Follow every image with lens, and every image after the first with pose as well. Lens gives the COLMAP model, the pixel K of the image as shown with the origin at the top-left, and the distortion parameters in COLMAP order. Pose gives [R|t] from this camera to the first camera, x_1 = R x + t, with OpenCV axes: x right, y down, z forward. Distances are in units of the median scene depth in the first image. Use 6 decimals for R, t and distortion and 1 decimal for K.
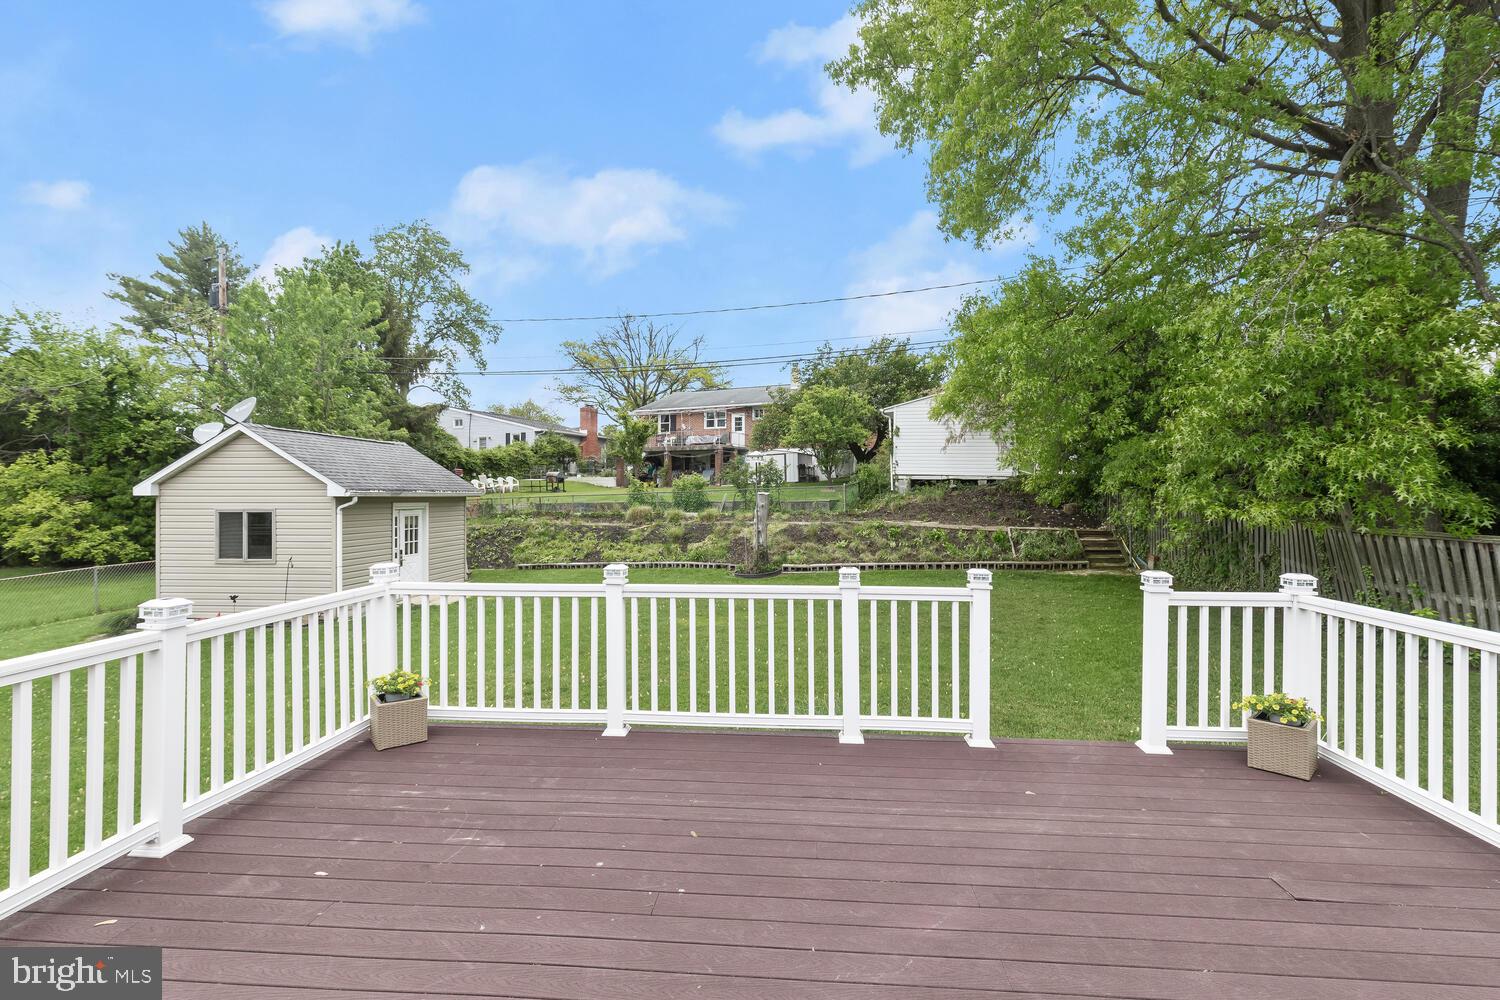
lens RADIAL K [[684.8, 0, 758.8], [0, 684.8, 499.9], [0, 0, 1]] dist [0.002740, 0.000003]
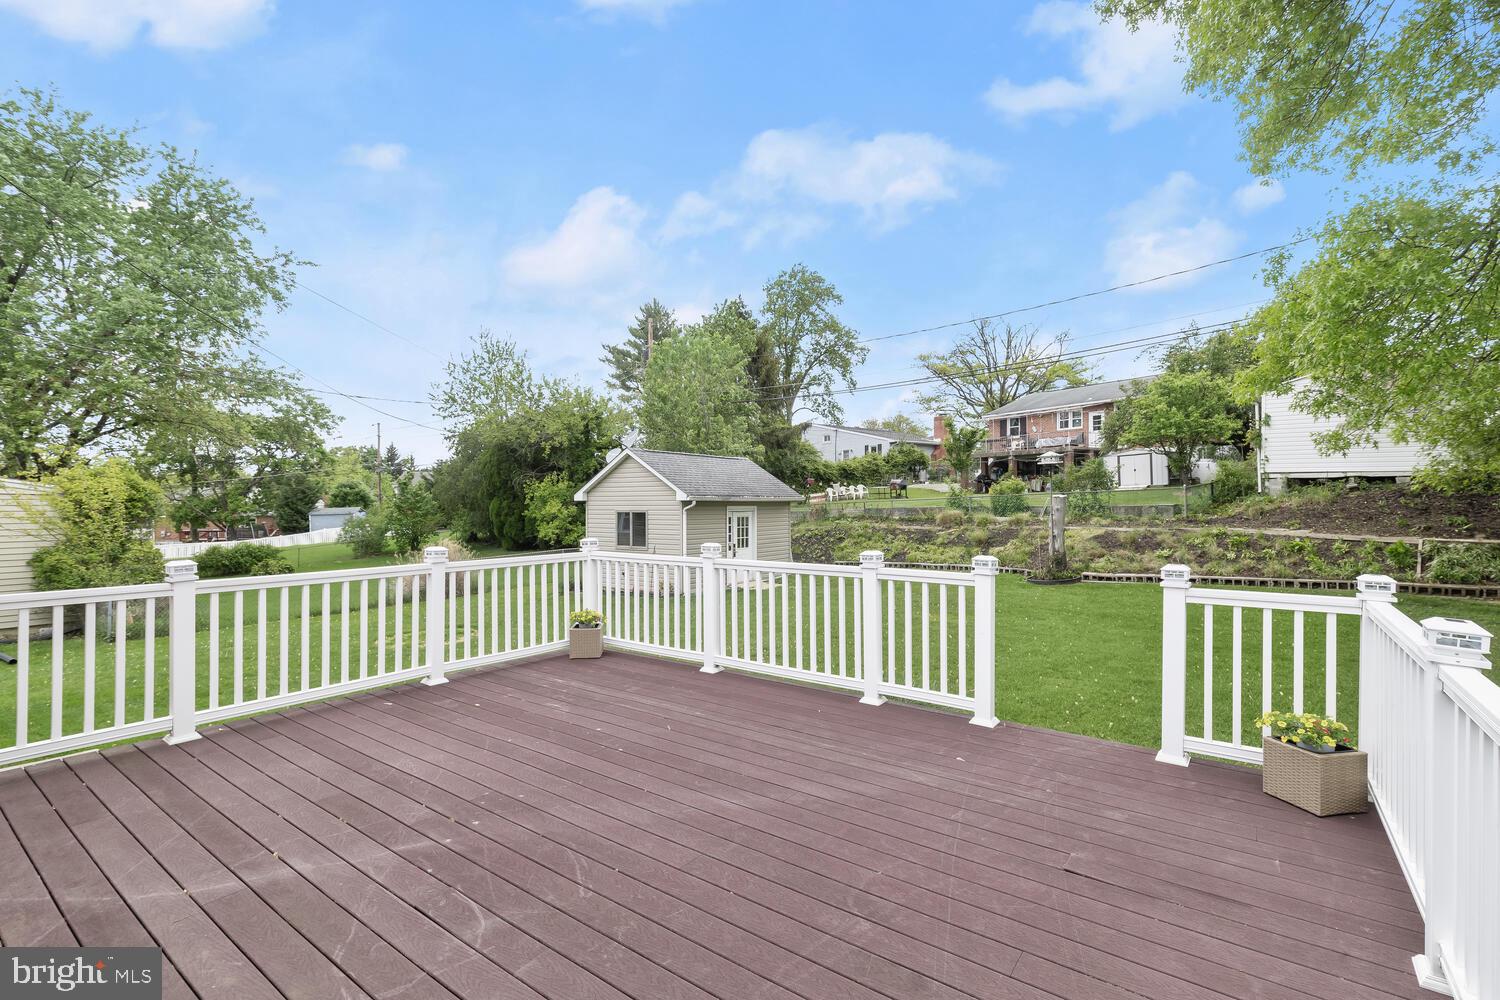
lens RADIAL K [[674.5, 0, 755.4], [0, 674.5, 500.7], [0, 0, 1]] dist [0.004378, 0.000080]
pose [[0.849047, -0.005520, -0.528289, 0.108691], [-0.000177, 0.999942, -0.010733, 0.005344], [0.528317, 0.009206, 0.848997, -0.011380]]
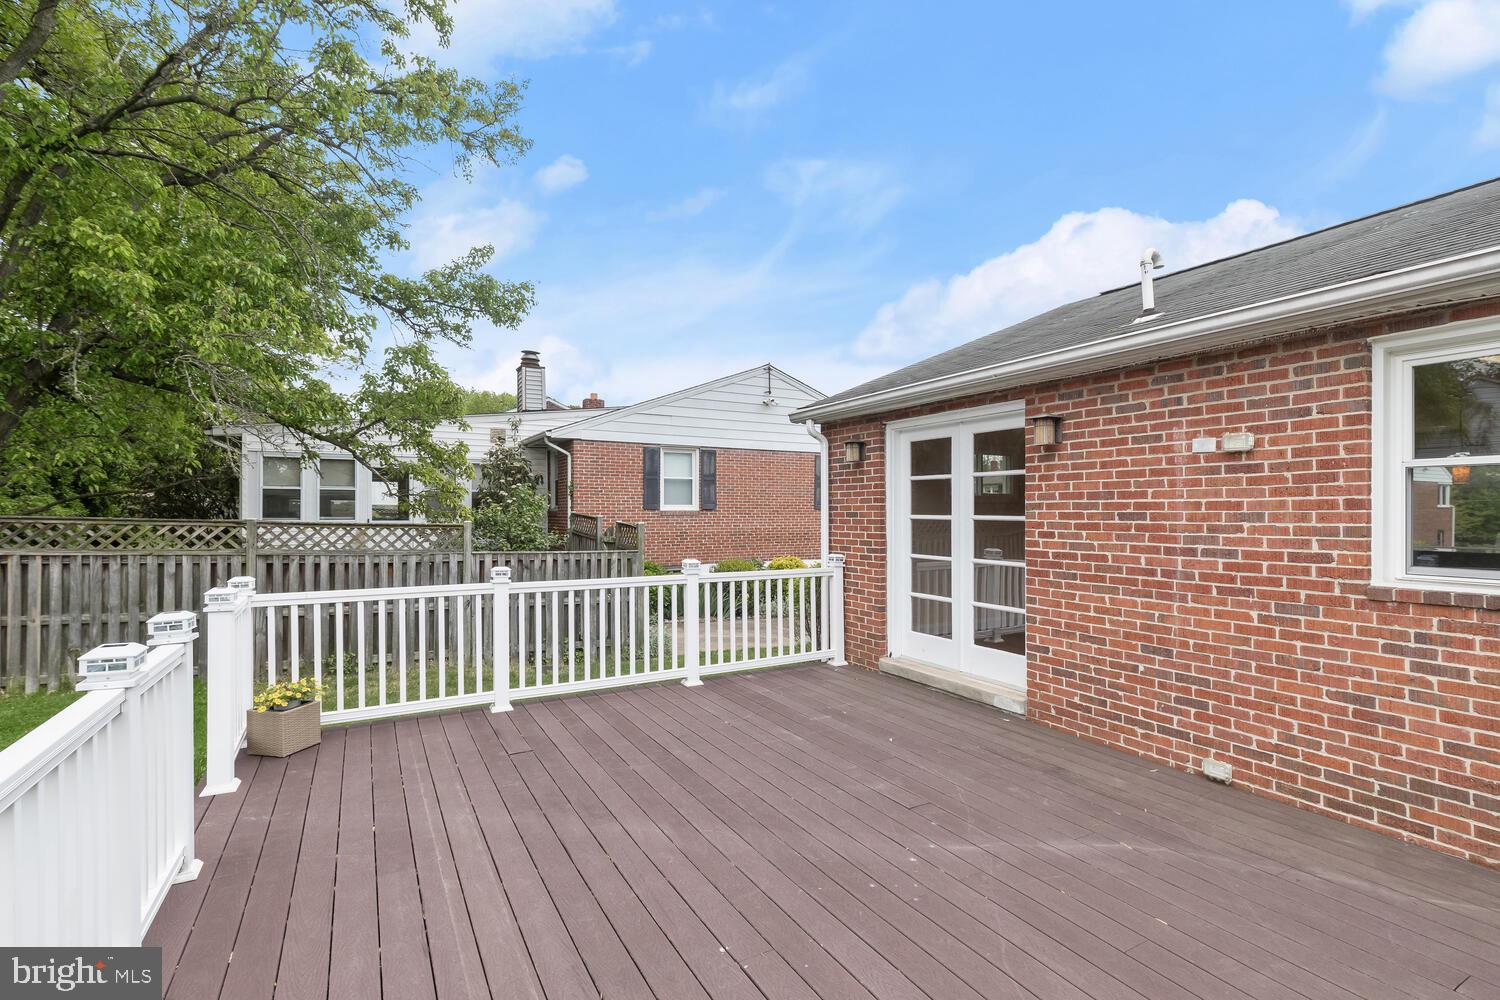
lens RADIAL K [[698.1, 0, 750.2], [0, 698.1, 505.9], [0, 0, 1]] dist [0.002224, -0.000037]
pose [[-0.550148, 0.004058, 0.835057, -0.104803], [0.004270, 0.999989, -0.002046, 0.000332], [-0.835056, 0.002440, -0.550159, 0.173414]]
